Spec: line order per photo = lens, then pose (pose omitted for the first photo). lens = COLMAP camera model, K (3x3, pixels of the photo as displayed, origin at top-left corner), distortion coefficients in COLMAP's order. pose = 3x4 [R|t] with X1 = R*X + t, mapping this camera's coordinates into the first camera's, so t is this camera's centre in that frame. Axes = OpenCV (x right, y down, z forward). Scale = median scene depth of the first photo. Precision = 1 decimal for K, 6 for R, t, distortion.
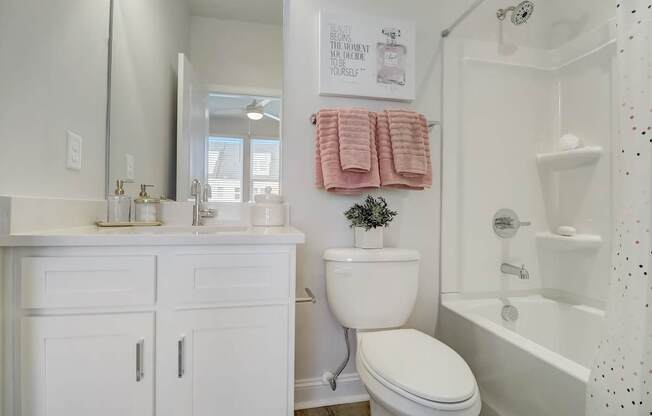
lens RADIAL K [[305.5, 0, 324.2], [0, 305.5, 204.8], [0, 0, 1]] dist [-0.022967, -0.002885]
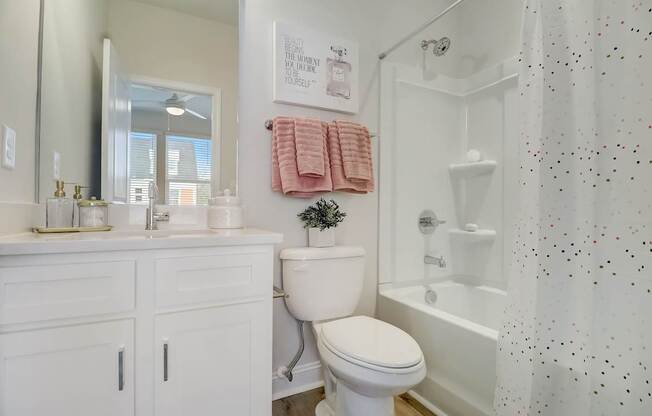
lens RADIAL K [[305.5, 0, 327.9], [0, 305.5, 209.7], [0, 0, 1]] dist [-0.022967, -0.002885]
pose [[0.961909, -0.006633, 0.273290, -0.130033], [0.003969, 0.999939, 0.010301, -0.001482], [-0.273342, -0.008824, 0.961877, -0.056860]]
